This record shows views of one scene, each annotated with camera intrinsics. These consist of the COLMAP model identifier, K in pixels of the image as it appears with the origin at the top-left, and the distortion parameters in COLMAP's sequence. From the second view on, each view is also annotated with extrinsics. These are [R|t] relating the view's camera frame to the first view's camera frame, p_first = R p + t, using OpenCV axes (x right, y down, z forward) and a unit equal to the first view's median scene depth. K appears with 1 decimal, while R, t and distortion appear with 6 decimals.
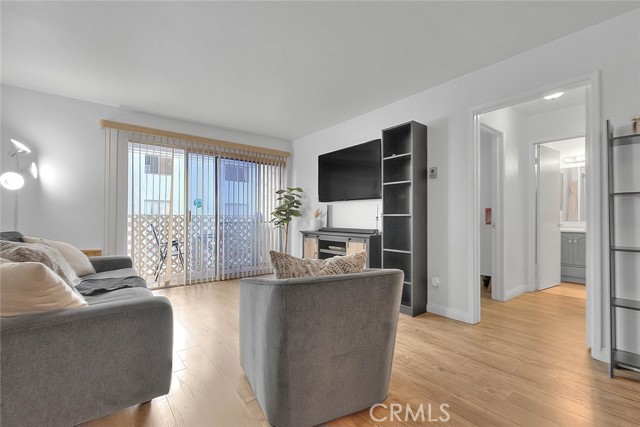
lens RADIAL K [[281.5, 0, 322.4], [0, 281.5, 215.5], [0, 0, 1]] dist [-0.003818, -0.000682]
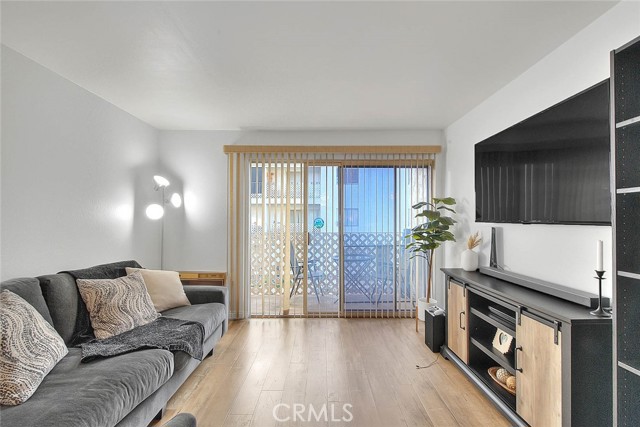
lens RADIAL K [[281.5, 0, 322.4], [0, 281.5, 215.5], [0, 0, 1]] dist [-0.003818, -0.000682]
pose [[0.778407, -0.011553, -0.627654, 0.108055], [0.006889, 0.999928, -0.009862, -0.059036], [0.627722, 0.003352, 0.778430, 0.340042]]
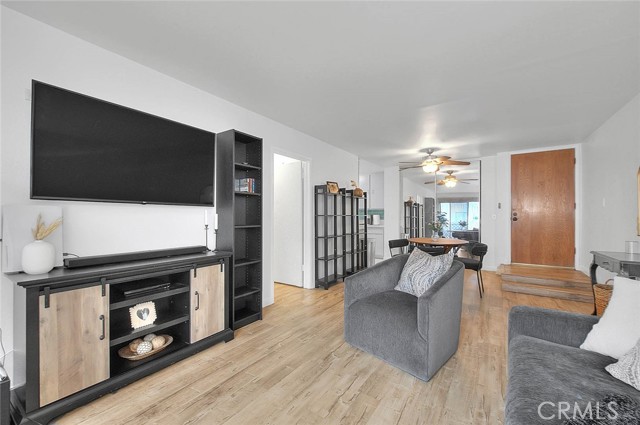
lens RADIAL K [[263.9, 0, 317.2], [0, 263.9, 214.9], [0, 0, 1]] dist [0.016033, 0.000164]
pose [[-0.296723, 0.000198, 0.954964, -0.490784], [-0.019108, 0.999799, -0.006144, -0.029406], [-0.954772, -0.020071, -0.296659, 0.750893]]
